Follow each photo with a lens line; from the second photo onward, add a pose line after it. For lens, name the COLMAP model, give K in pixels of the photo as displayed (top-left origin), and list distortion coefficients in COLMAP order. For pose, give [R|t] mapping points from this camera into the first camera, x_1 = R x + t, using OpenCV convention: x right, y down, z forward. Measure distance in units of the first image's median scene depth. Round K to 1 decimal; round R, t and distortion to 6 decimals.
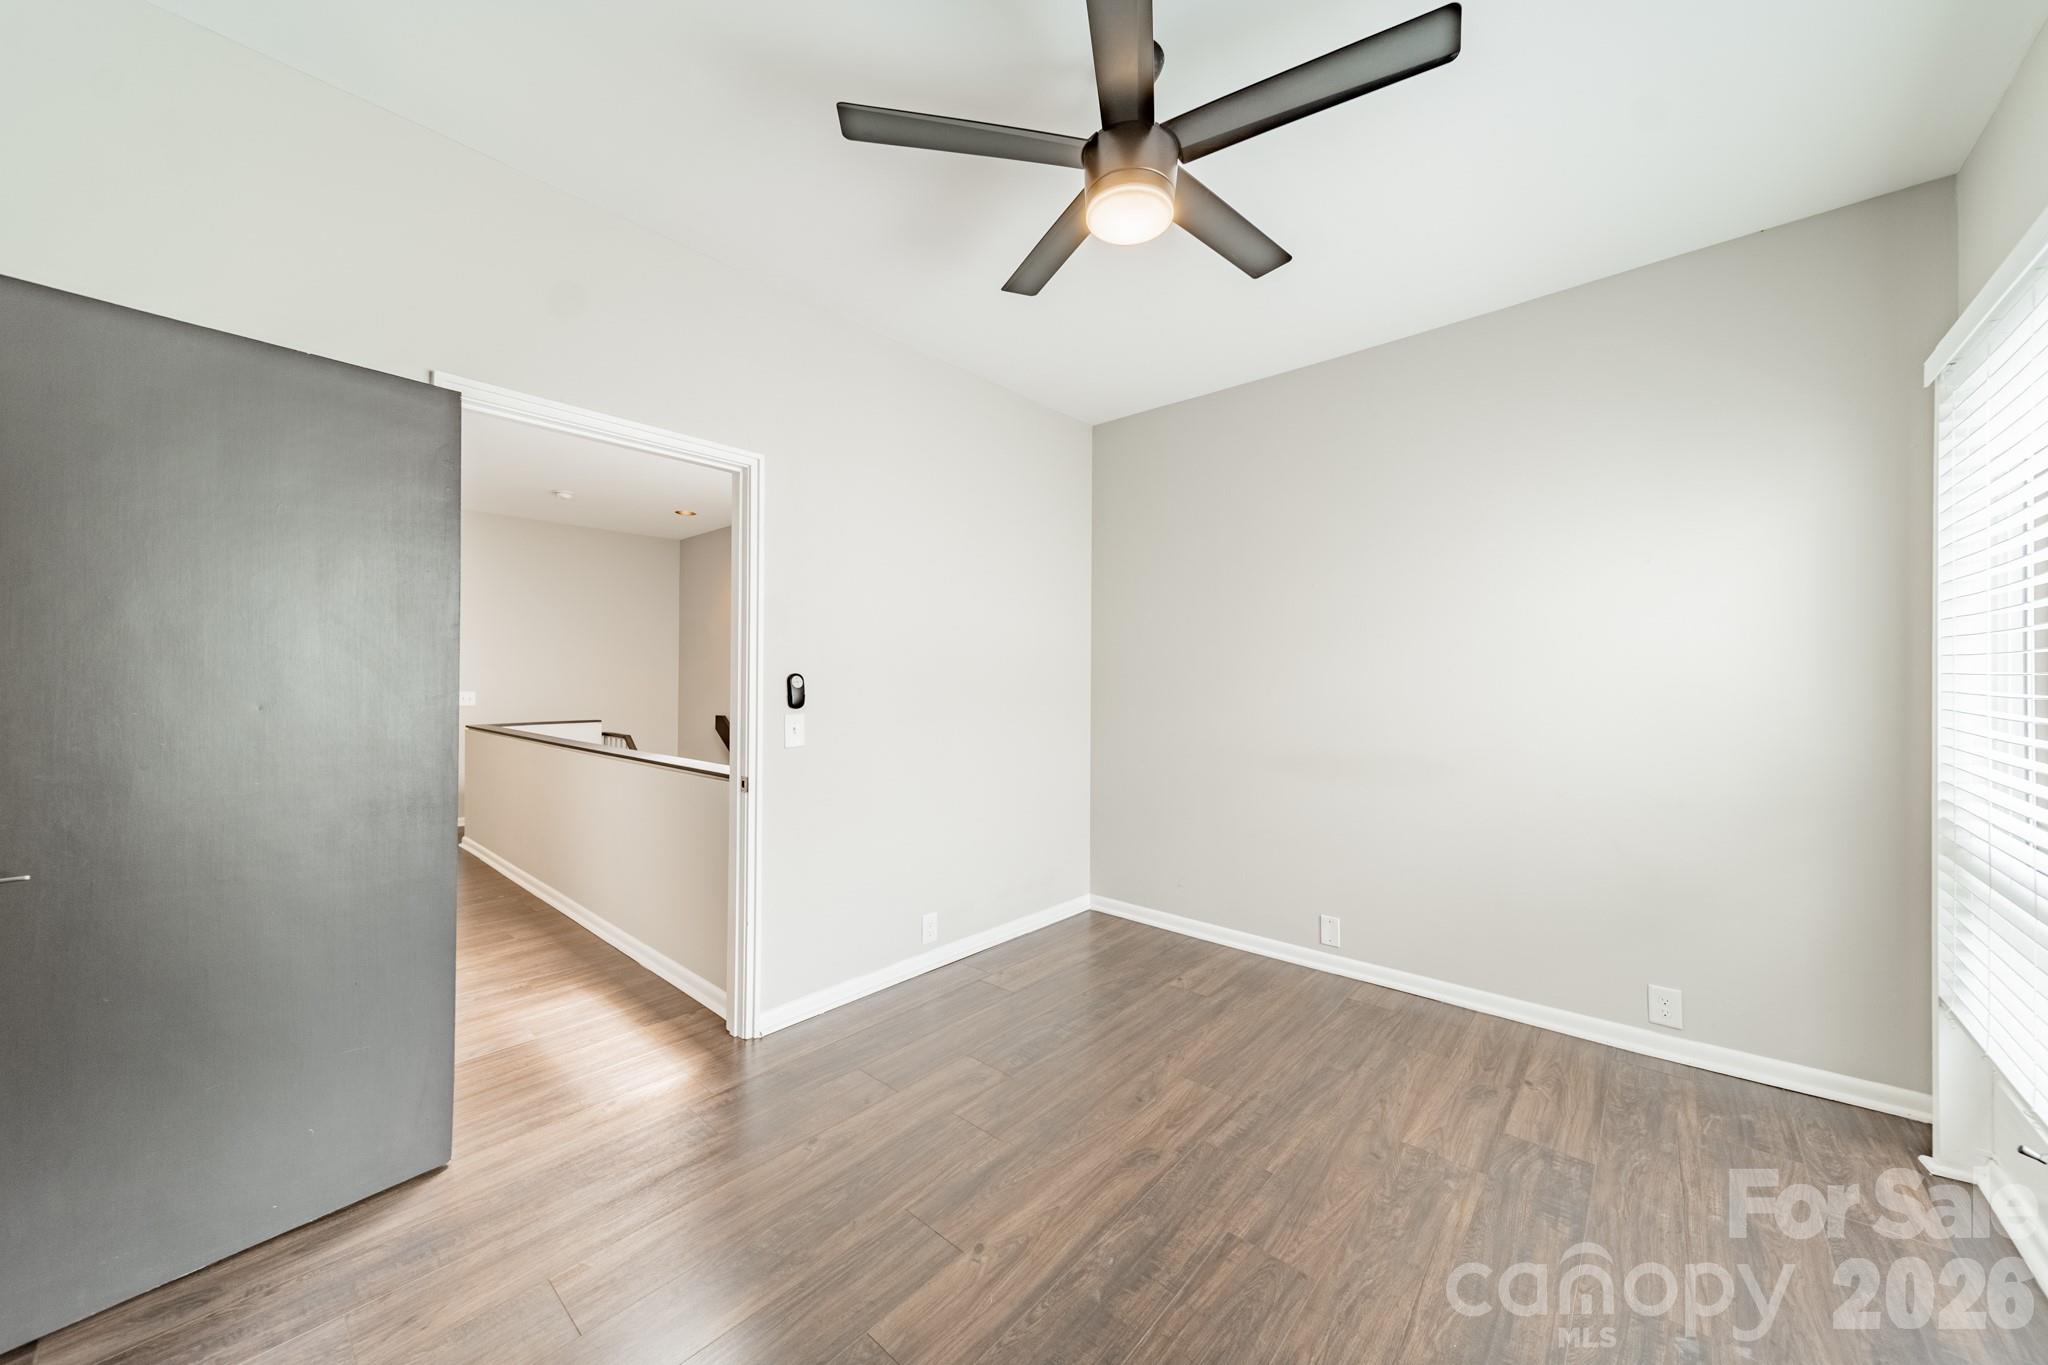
lens RADIAL K [[724.2, 0, 1041.8], [0, 724.2, 683.7], [0, 0, 1]] dist [0.004049, 0.000100]
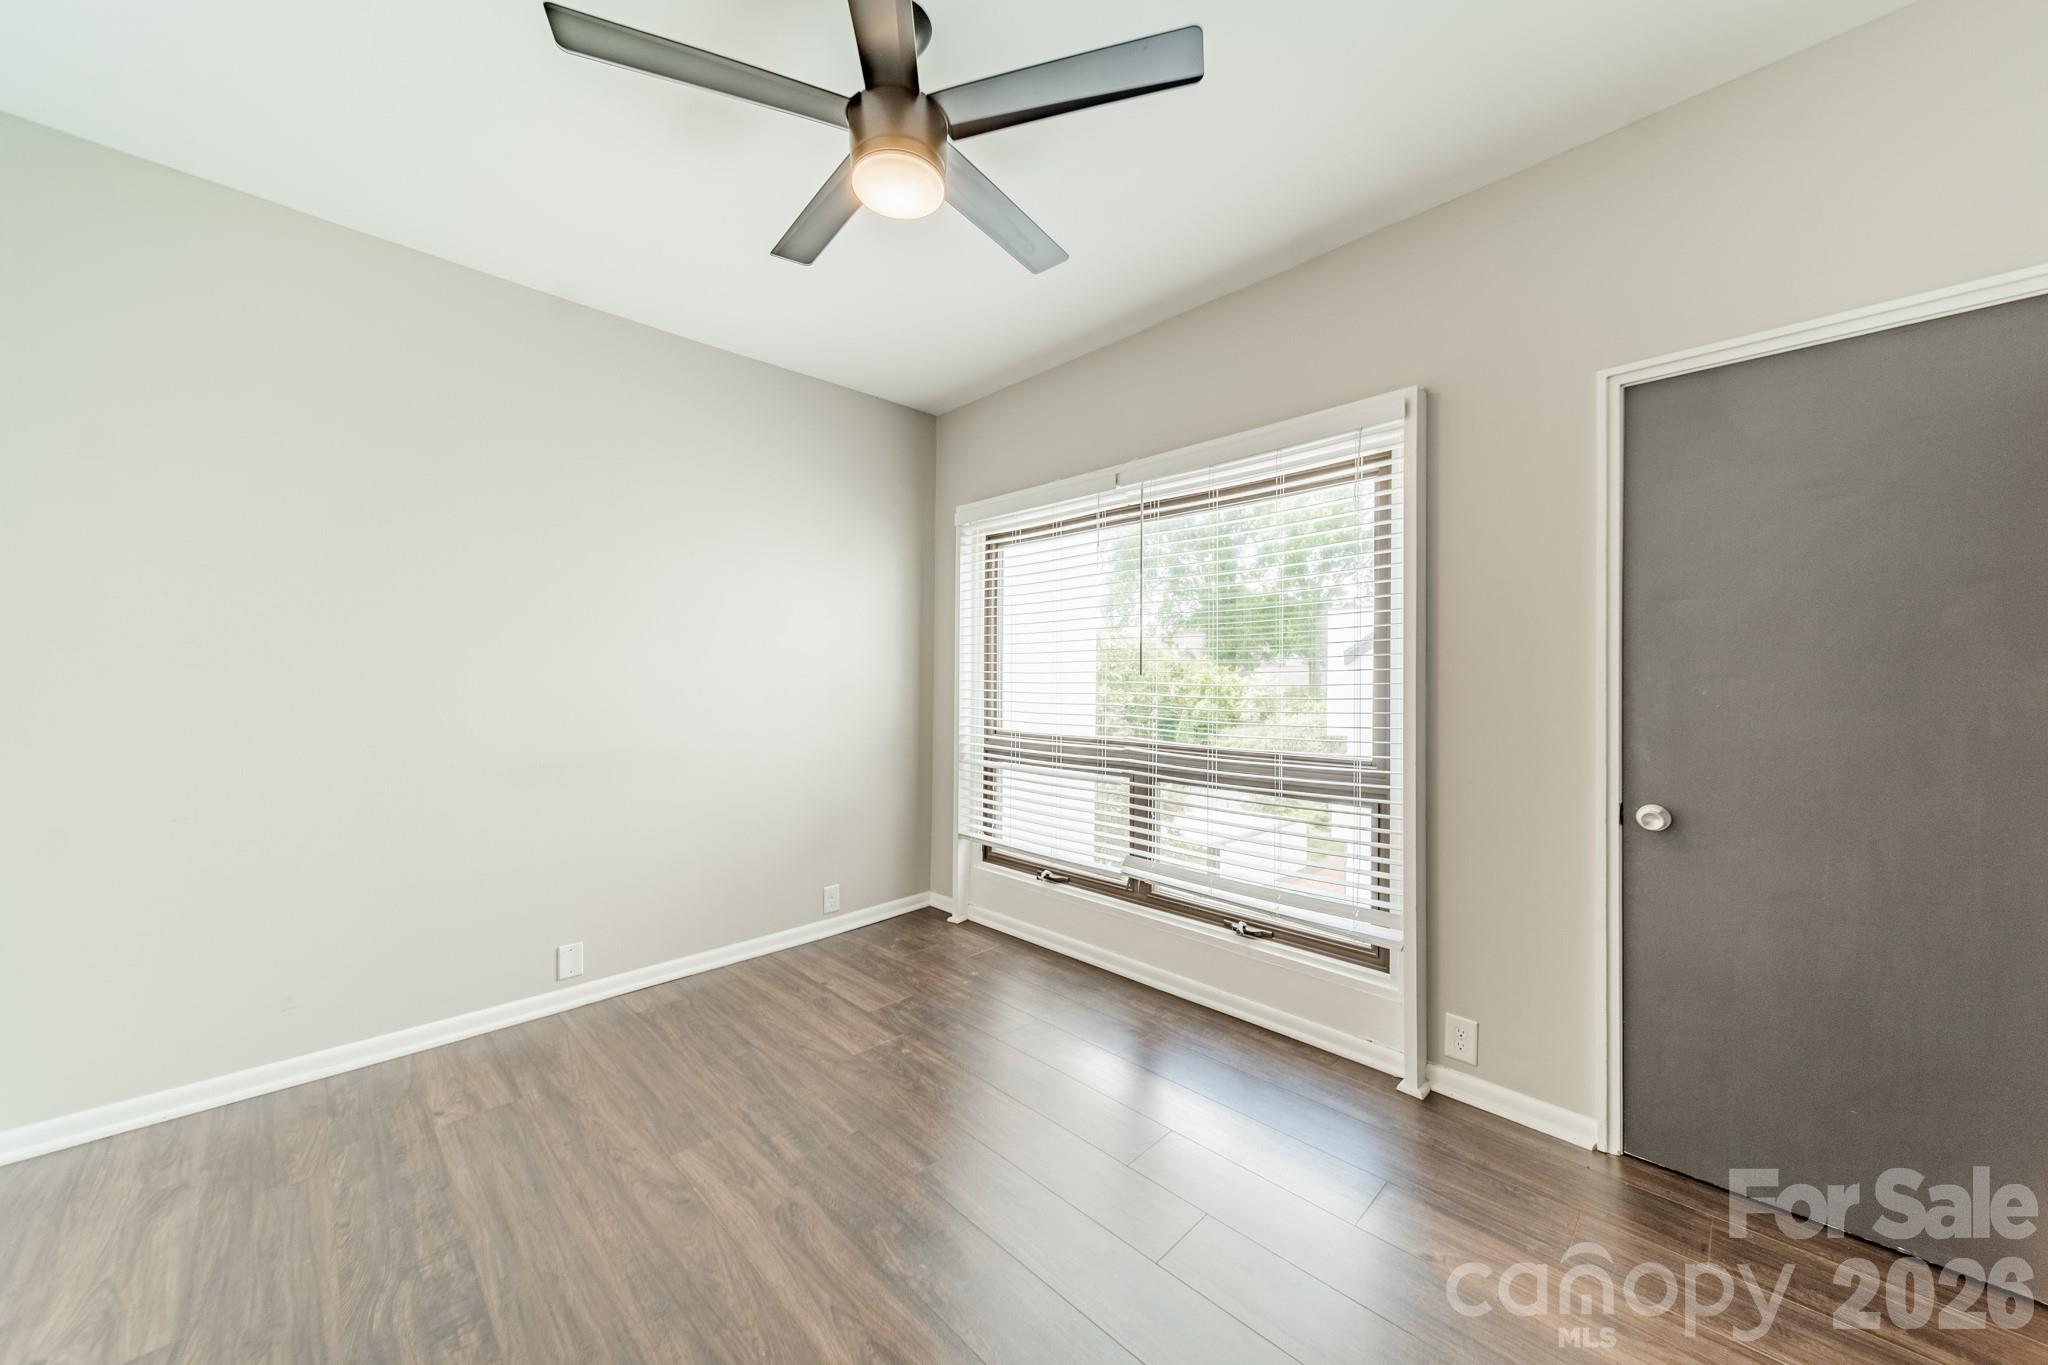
lens RADIAL K [[724.2, 0, 1040.9], [0, 724.2, 674.1], [0, 0, 1]] dist [0.004049, 0.000100]
pose [[0.068846, 0.004154, 0.997619, -0.553831], [0.002365, 0.999988, -0.004327, 0.008976], [-0.997625, 0.002657, 0.068835, 0.500976]]
